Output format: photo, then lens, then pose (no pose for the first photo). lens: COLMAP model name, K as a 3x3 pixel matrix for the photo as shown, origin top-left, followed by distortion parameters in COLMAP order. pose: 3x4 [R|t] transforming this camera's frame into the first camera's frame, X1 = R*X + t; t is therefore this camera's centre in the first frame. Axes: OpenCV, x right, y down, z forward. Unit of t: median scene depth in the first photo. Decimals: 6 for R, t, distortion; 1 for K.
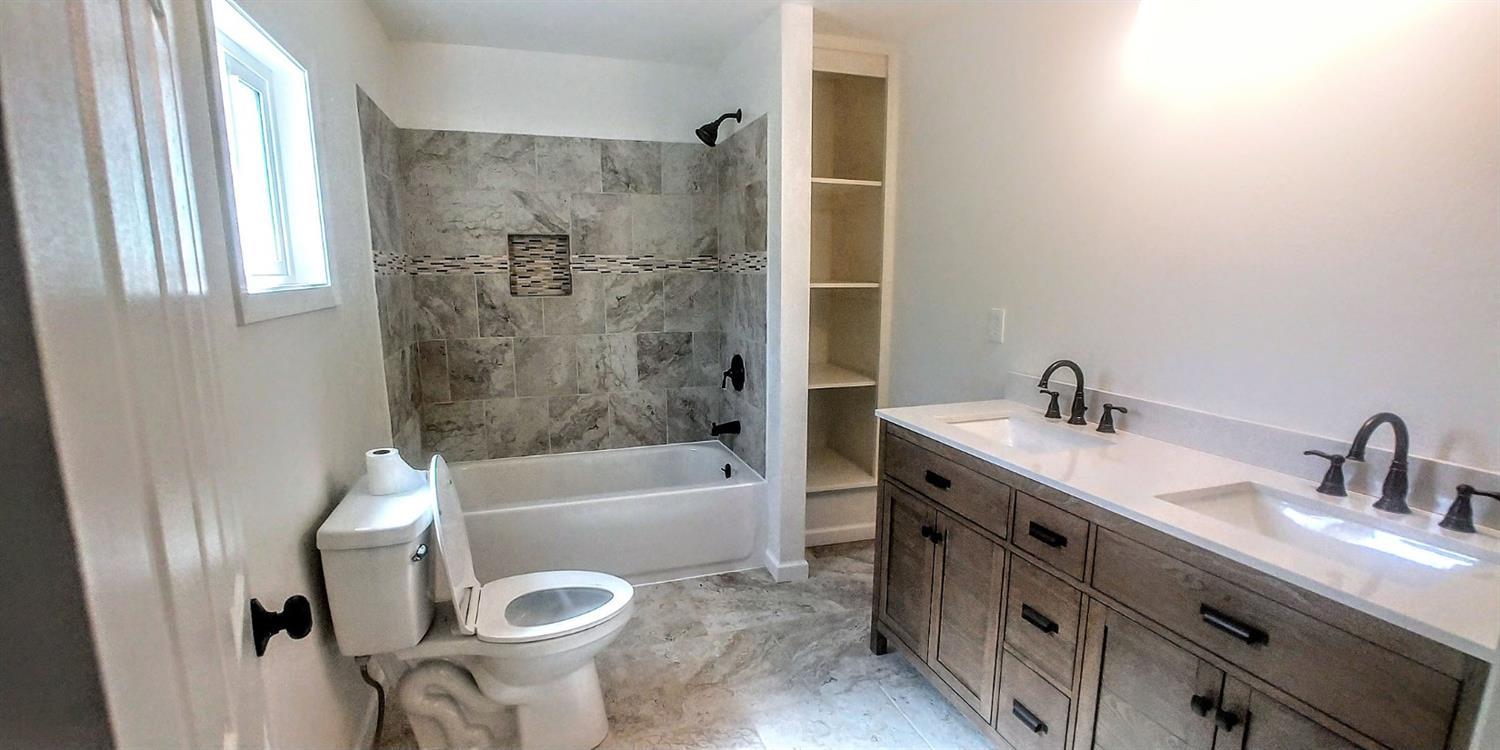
lens RADIAL K [[651.8, 0, 740.9], [0, 651.8, 385.0], [0, 0, 1]] dist [-0.009000, -0.000748]
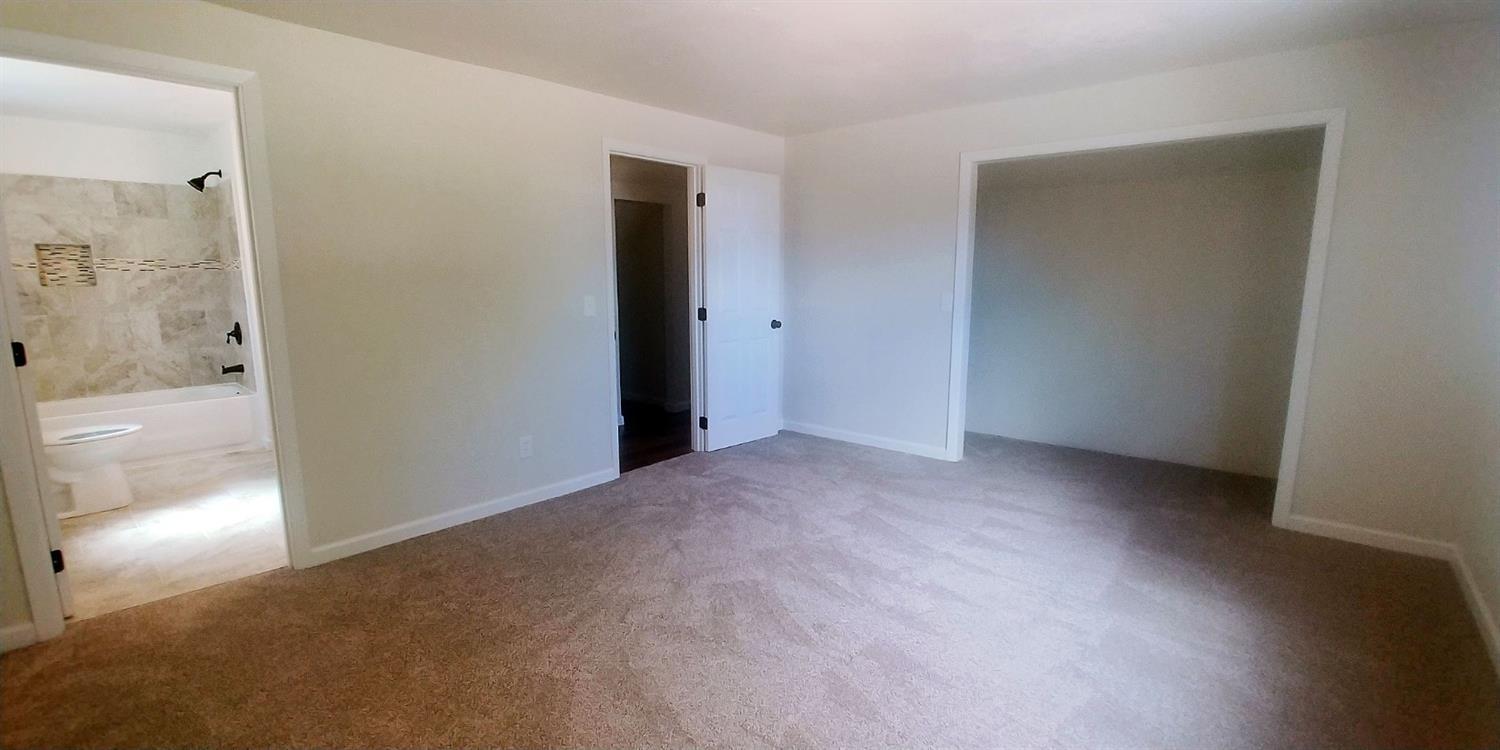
lens RADIAL K [[651.8, 0, 722.9], [0, 651.8, 389.6], [0, 0, 1]] dist [-0.009000, -0.000748]
pose [[0.880721, -0.081396, 0.466589, 0.303217], [0.083431, 0.996380, 0.016335, 0.201390], [-0.466230, 0.024541, 0.884323, -0.999197]]
